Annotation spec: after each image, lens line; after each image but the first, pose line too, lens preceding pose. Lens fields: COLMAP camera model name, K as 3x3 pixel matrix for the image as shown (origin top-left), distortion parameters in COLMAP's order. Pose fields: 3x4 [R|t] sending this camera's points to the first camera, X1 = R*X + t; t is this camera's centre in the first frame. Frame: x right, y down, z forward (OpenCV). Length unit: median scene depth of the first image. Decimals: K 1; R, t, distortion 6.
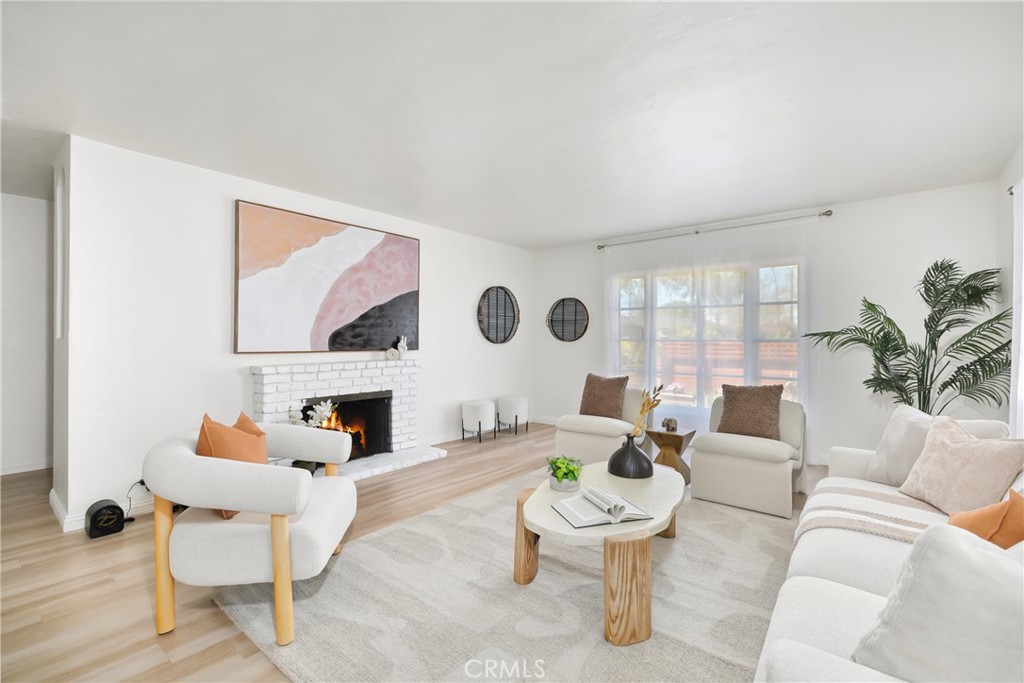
lens RADIAL K [[456.7, 0, 505.6], [0, 456.7, 340.8], [0, 0, 1]] dist [0.003885, -0.000166]
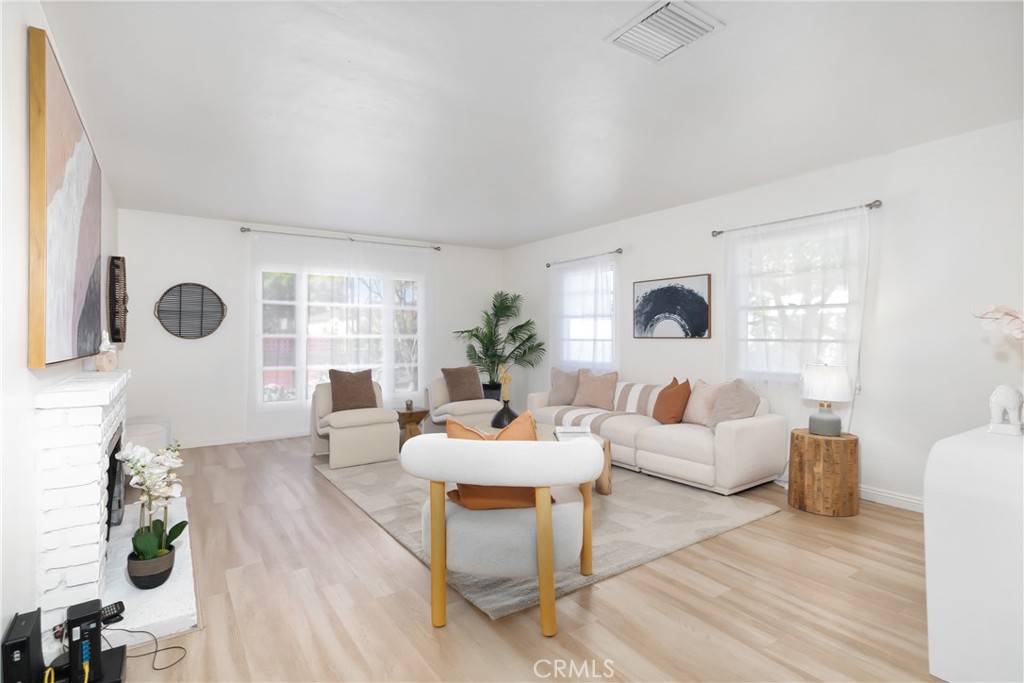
lens RADIAL K [[504.1, 0, 506.7], [0, 504.1, 331.7], [0, 0, 1]] dist [-0.002893, -0.000179]
pose [[0.278630, 0.003153, 0.960393, -0.784006], [0.007297, 0.999959, -0.005400, -0.001819], [-0.960371, 0.008513, 0.278595, 0.340493]]
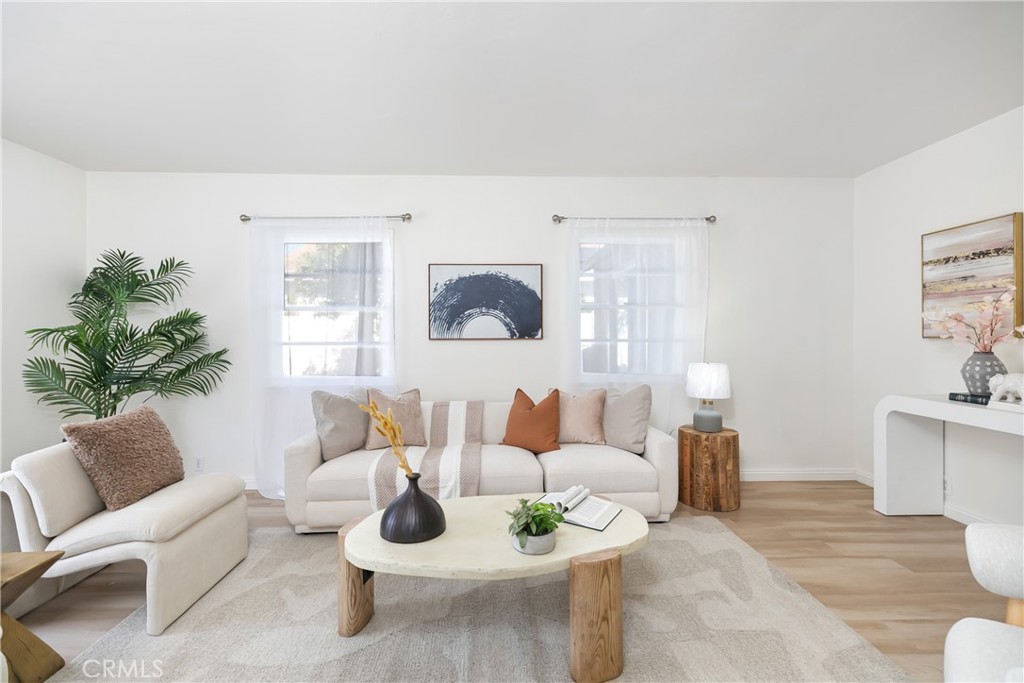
lens RADIAL K [[456.7, 0, 509.4], [0, 456.7, 334.2], [0, 0, 1]] dist [0.003885, -0.000166]
pose [[-0.665304, -0.000678, 0.746572, -0.207954], [0.007192, 0.999947, 0.007318, -0.006160], [-0.746538, 0.010238, -0.665264, 0.833002]]
